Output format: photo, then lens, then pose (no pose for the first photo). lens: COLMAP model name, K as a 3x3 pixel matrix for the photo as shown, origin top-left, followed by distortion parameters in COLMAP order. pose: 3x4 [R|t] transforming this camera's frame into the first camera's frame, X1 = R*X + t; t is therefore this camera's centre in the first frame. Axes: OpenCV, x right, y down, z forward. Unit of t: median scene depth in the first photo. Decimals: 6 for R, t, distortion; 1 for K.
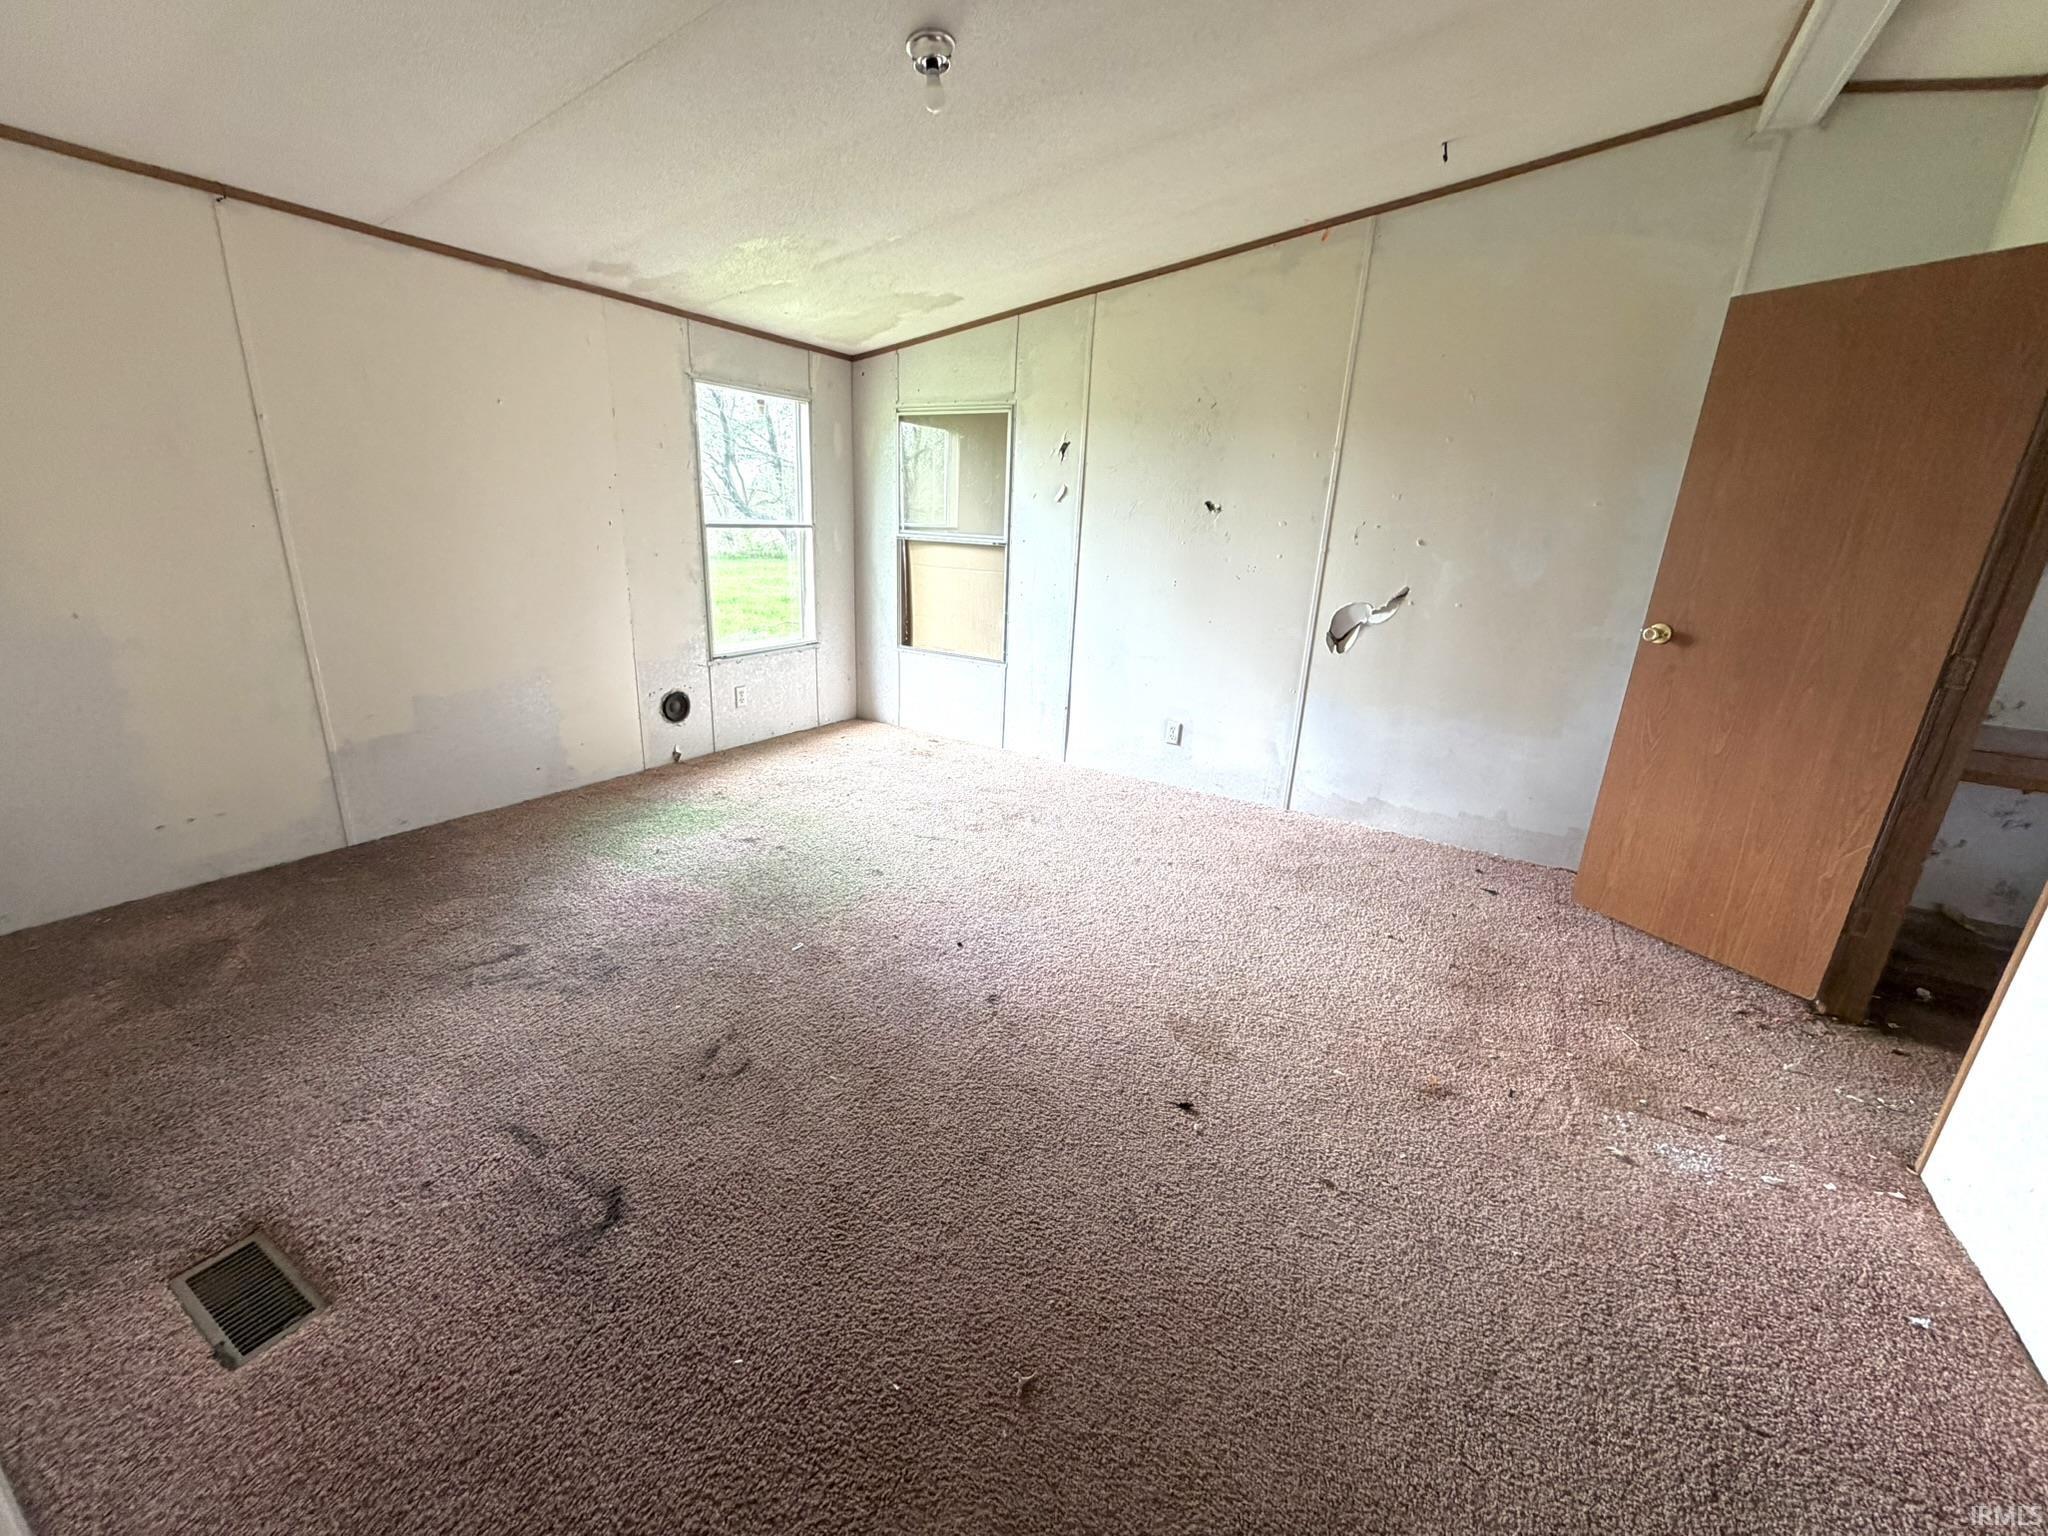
lens RADIAL K [[825.5, 0, 1019.3], [0, 825.5, 767.5], [0, 0, 1]] dist [0.009320, 0.000294]
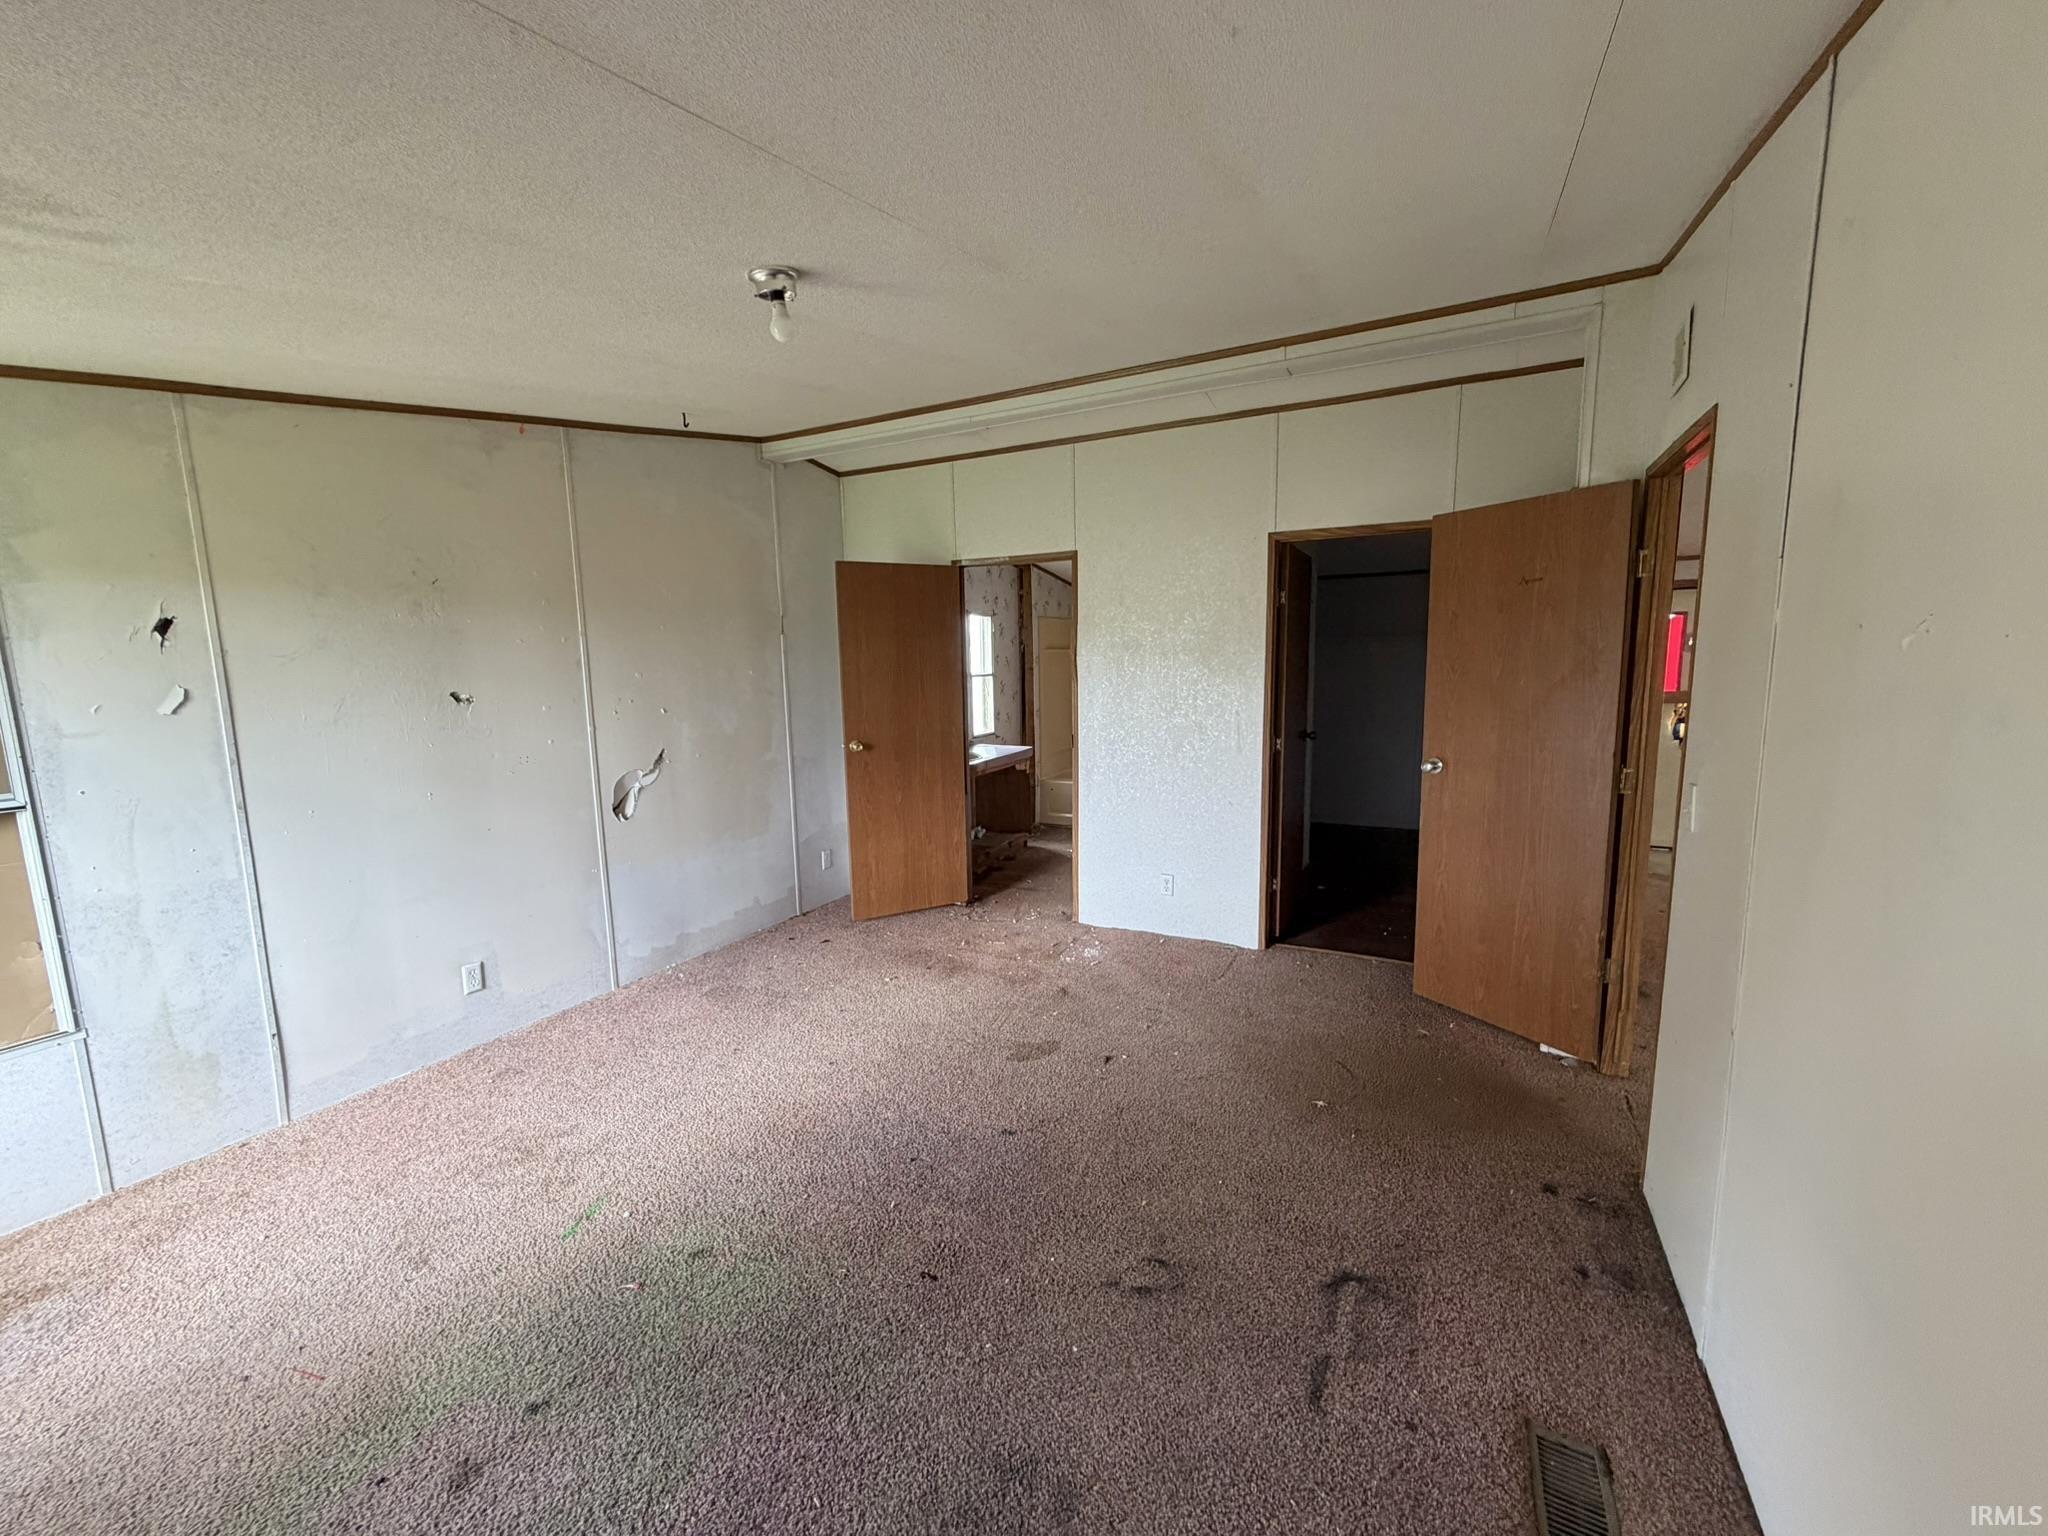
lens RADIAL K [[822.7, 0, 1021.2], [0, 822.7, 768.4], [0, 0, 1]] dist [-0.002411, -0.000112]
pose [[-0.073107, -0.179404, 0.981055, -0.663666], [0.306971, 0.931885, 0.193287, -0.251396], [-0.948907, 0.315286, -0.013055, 0.532217]]
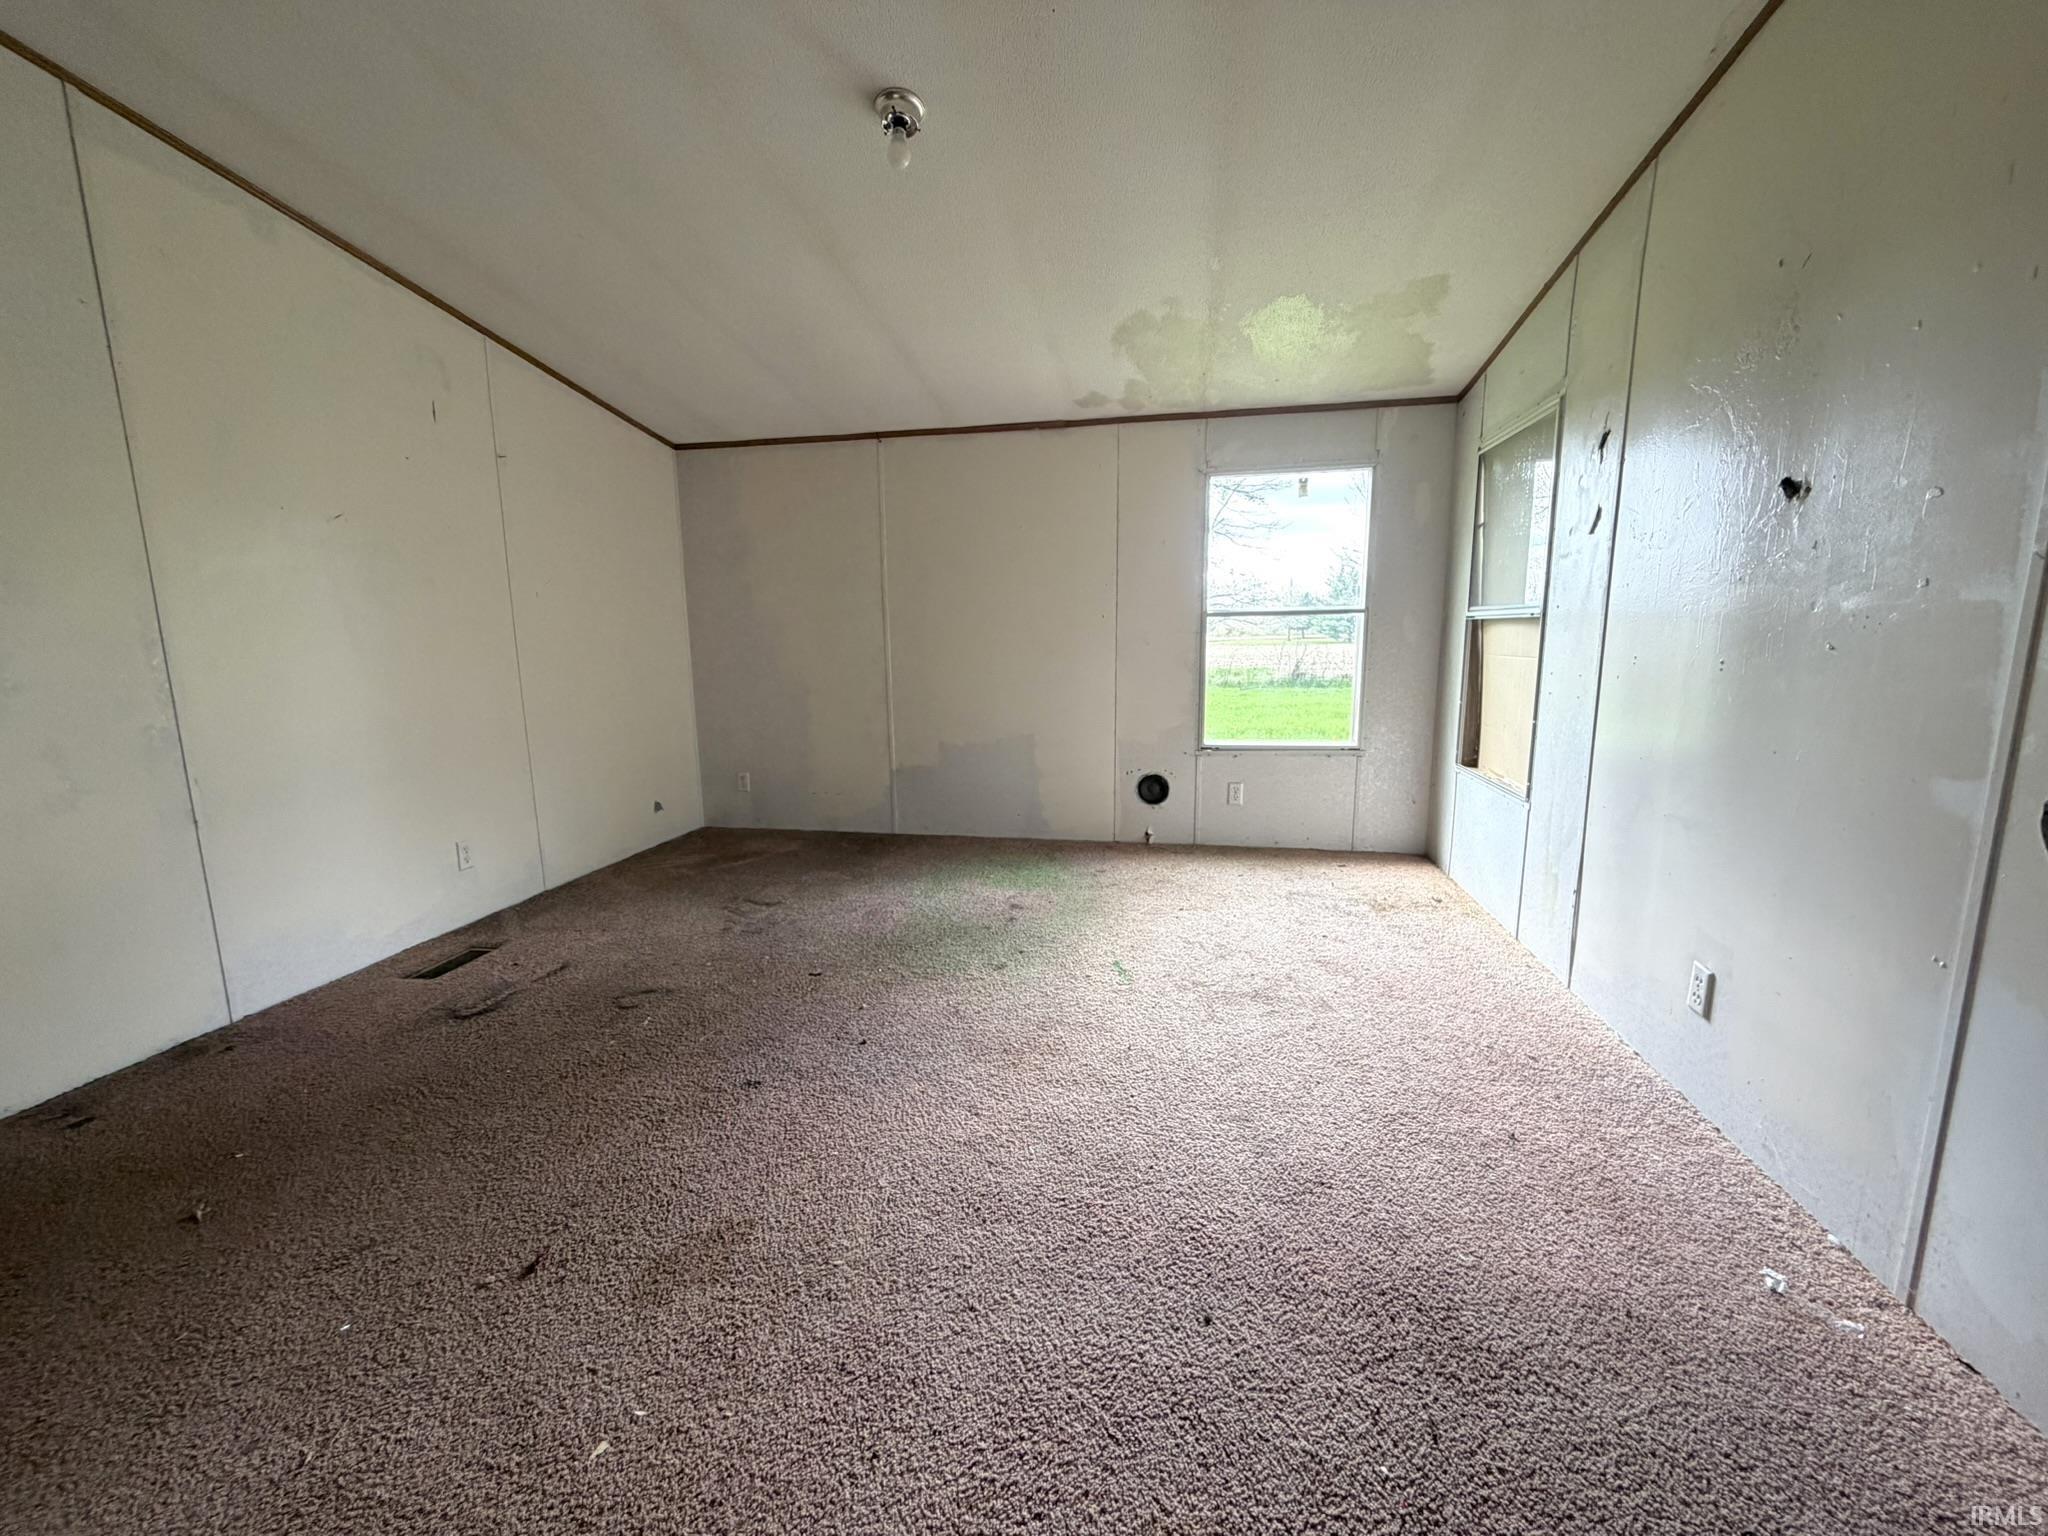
lens RADIAL K [[822.7, 0, 1021.2], [0, 822.7, 768.4], [0, 0, 1]] dist [-0.002411, -0.000112]
pose [[0.345018, 0.105777, -0.932617, 0.544287], [-0.247866, 0.968624, 0.018164, -0.087252], [0.905276, 0.224897, 0.360411, 0.548986]]
